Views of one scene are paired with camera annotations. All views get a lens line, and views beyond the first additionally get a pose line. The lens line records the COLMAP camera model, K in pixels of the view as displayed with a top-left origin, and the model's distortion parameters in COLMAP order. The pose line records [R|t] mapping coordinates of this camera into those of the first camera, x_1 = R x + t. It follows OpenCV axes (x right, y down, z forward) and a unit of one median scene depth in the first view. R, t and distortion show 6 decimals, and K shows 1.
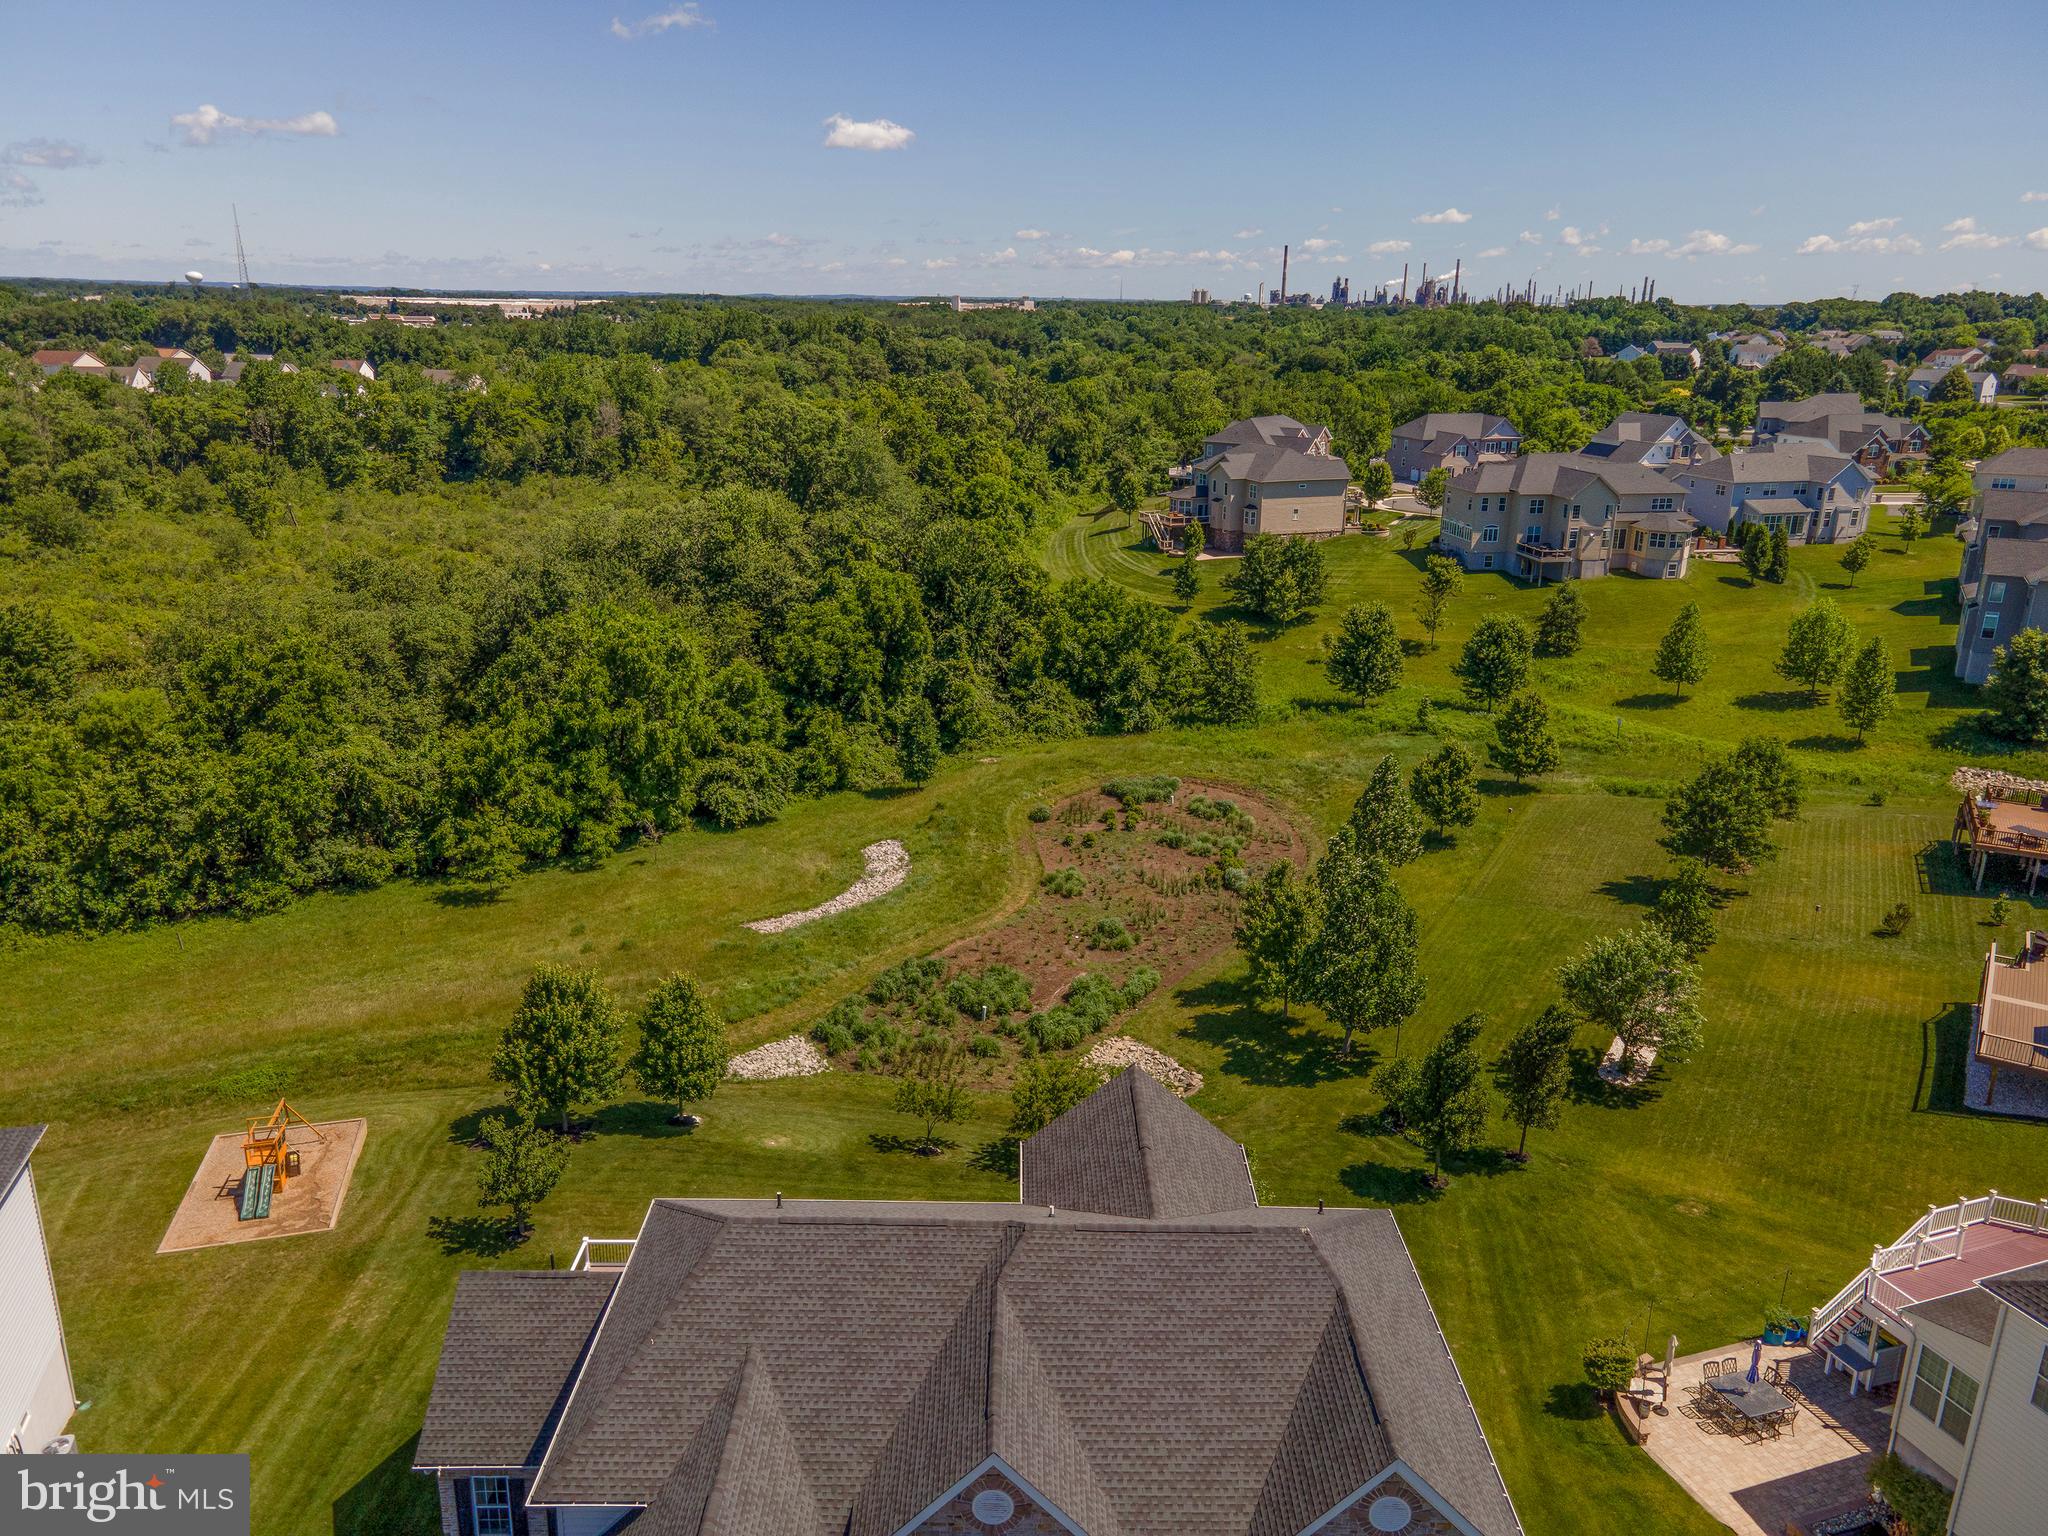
lens RADIAL K [[1454.9, 0, 1025.1], [0, 1454.9, 823.4], [0, 0, 1]] dist [-0.002840, 0.080160]
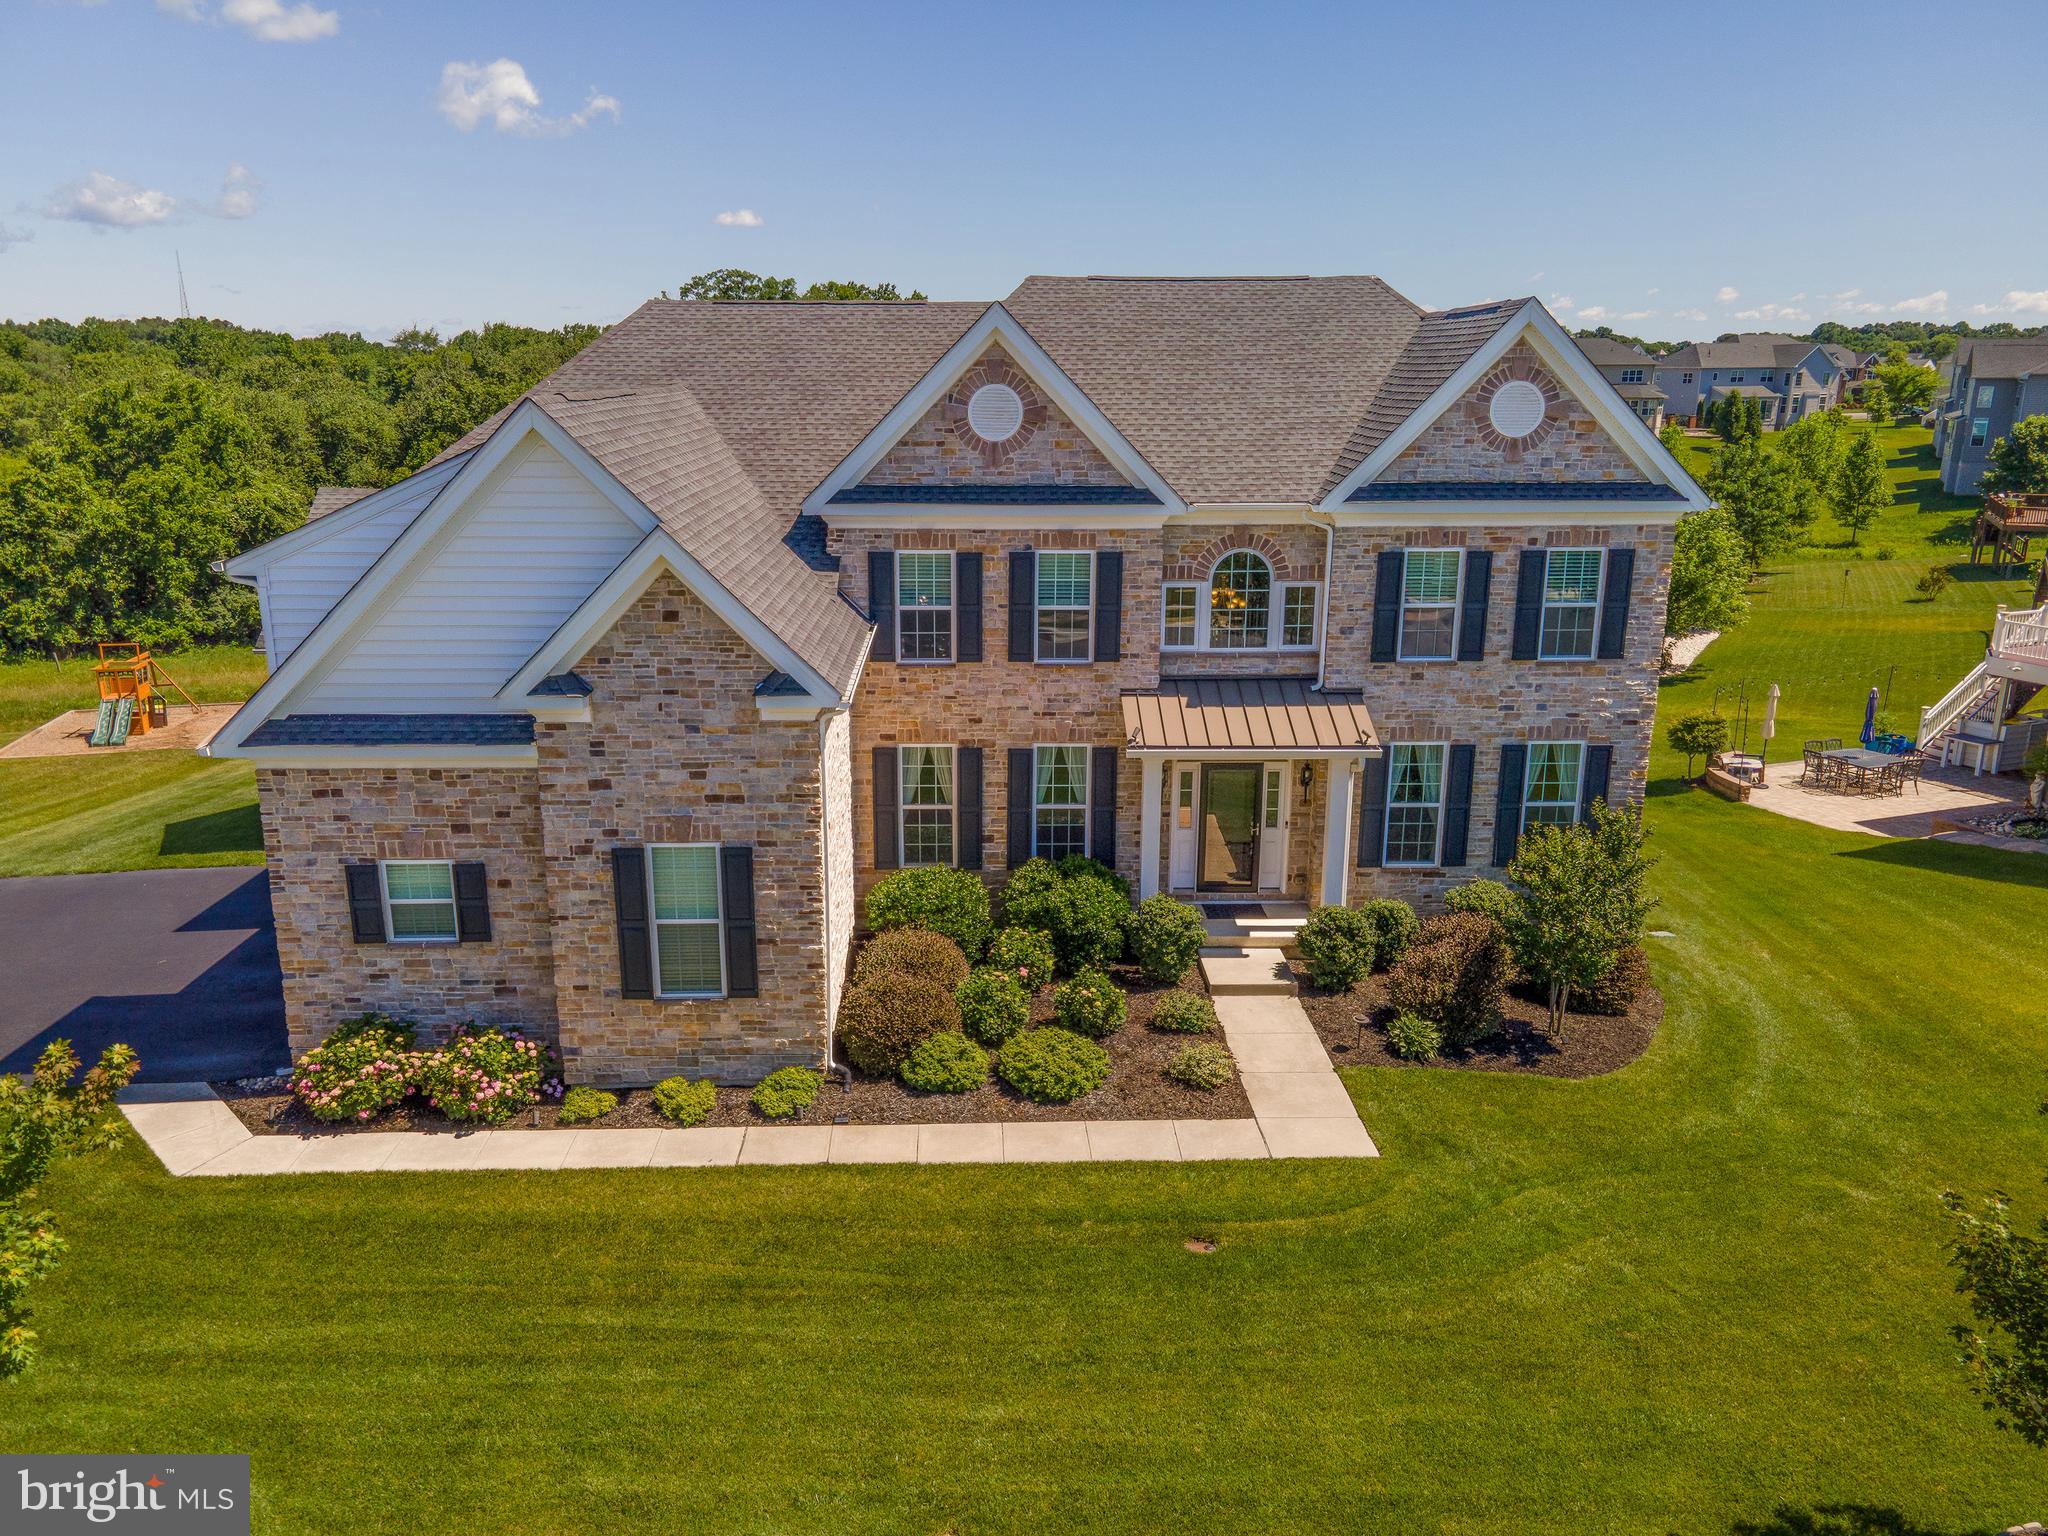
lens RADIAL K [[1452.2, 0, 1023.3], [0, 1452.2, 824.0], [0, 0, 1]] dist [0.016907, 0.045248]
pose [[0.999488, -0.014402, 0.028567, -0.006530], [0.015597, 0.998994, -0.042055, 0.144208], [-0.027932, 0.042479, 0.998707, 0.051937]]
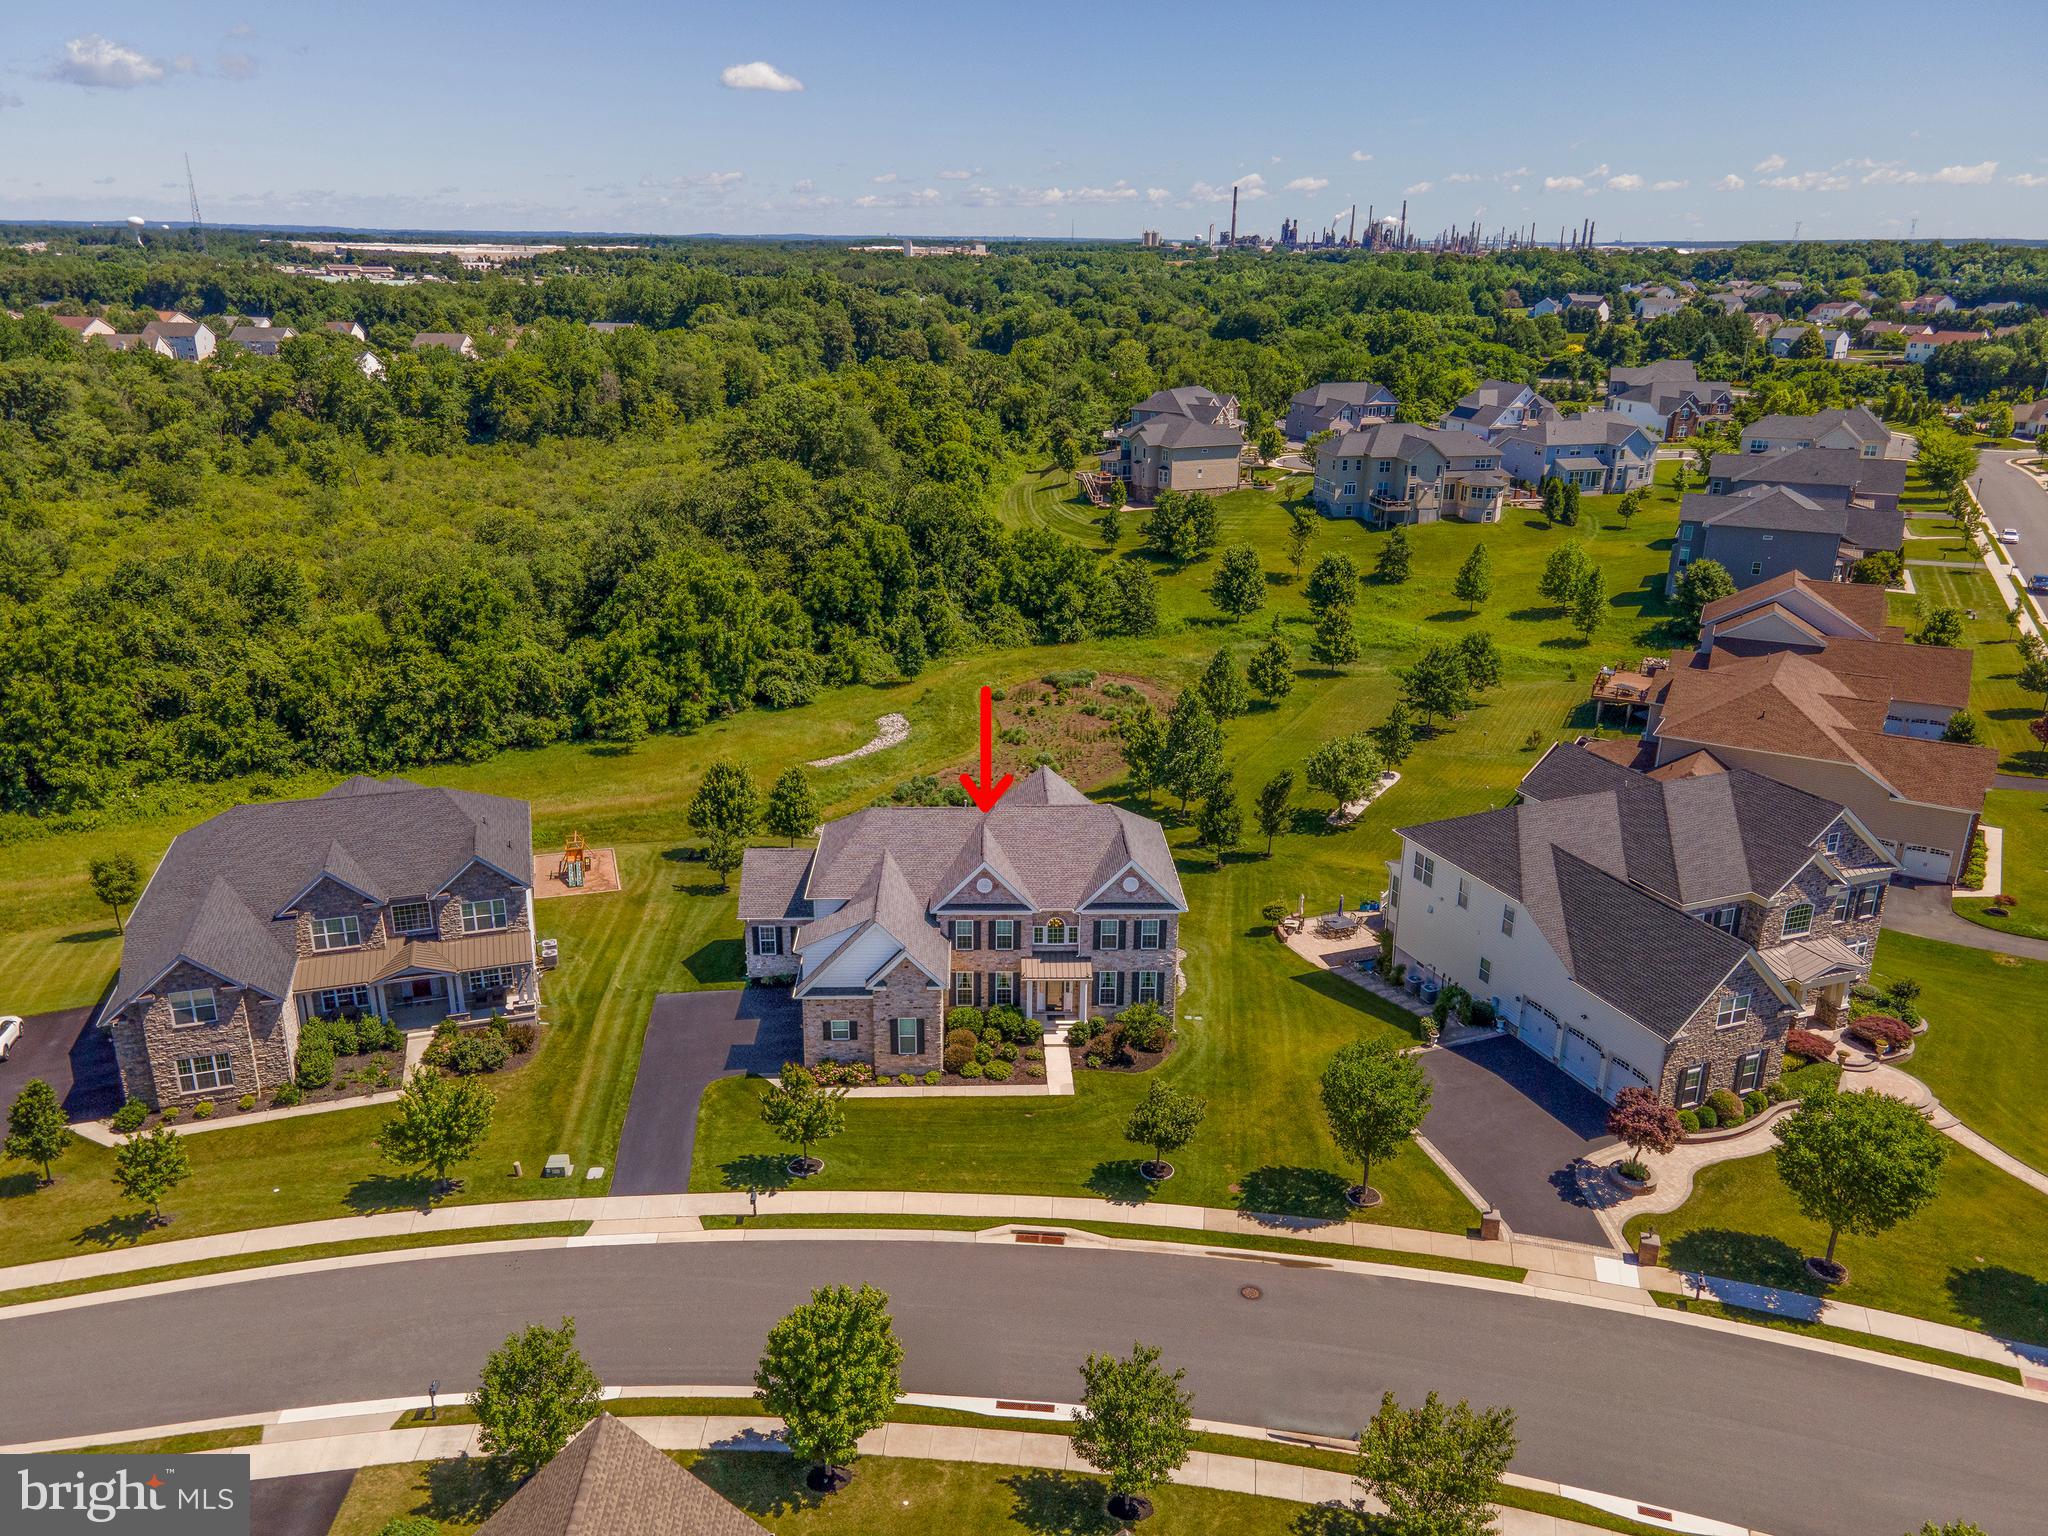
lens RADIAL K [[1452.2, 0, 1023.3], [0, 1452.2, 824.0], [0, 0, 1]] dist [0.016907, 0.045248]
pose [[0.999545, -0.014739, 0.026321, -0.003903], [0.013740, 0.999192, 0.037761, 0.051759], [-0.026857, -0.037383, 0.998940, -0.337375]]
